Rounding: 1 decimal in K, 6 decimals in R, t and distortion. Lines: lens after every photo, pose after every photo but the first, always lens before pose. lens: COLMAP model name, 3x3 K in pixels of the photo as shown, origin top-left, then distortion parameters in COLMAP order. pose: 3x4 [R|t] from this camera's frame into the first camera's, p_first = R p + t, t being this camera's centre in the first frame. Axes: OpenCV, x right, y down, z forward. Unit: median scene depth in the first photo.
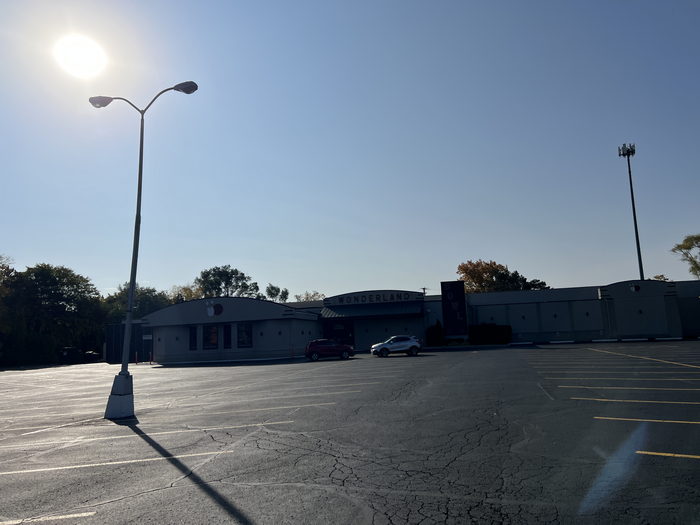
lens RADIAL K [[520.3, 0, 355.2], [0, 520.3, 262.4], [0, 0, 1]] dist [0.067882, -0.087271]
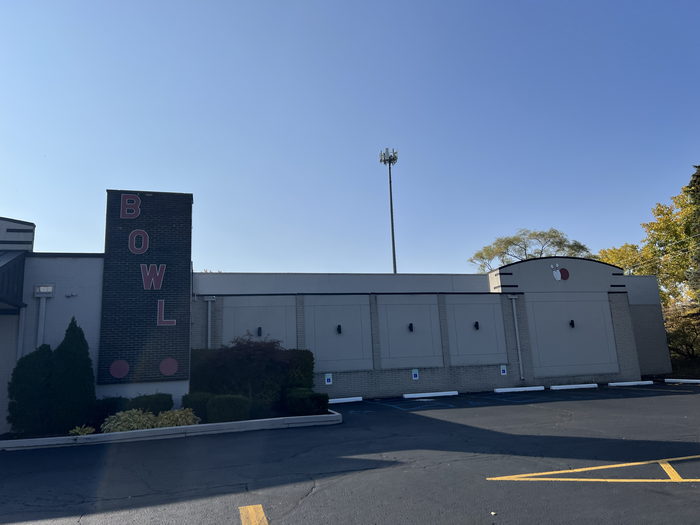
lens RADIAL K [[520.3, 0, 355.2], [0, 520.3, 262.4], [0, 0, 1]] dist [0.067882, -0.087271]
pose [[0.861347, 0.099583, 0.498162, 0.138299], [-0.059823, 0.993659, -0.095196, 0.092266], [-0.504483, 0.052195, 0.861842, 0.673200]]
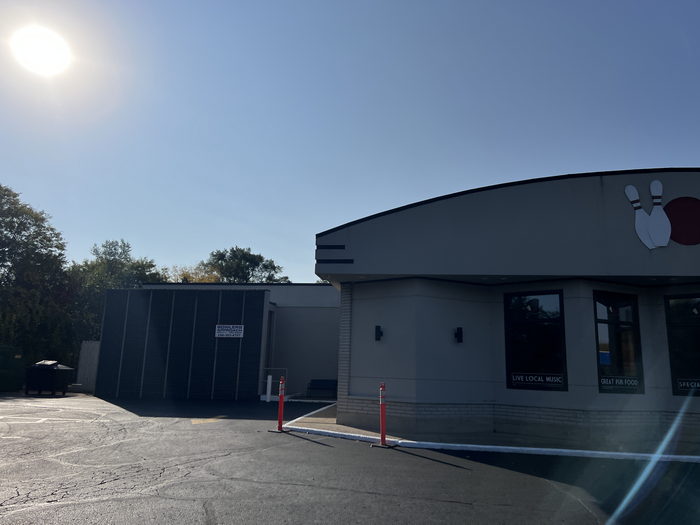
lens RADIAL K [[483.0, 0, 351.7], [0, 483.0, 276.2], [0, 0, 1]] dist [0.024975, -0.001032]
pose [[0.988841, 0.089013, 0.119456, -0.377427], [-0.084857, 0.995612, -0.039447, 0.118090], [-0.122444, 0.028870, 0.992055, 0.707544]]
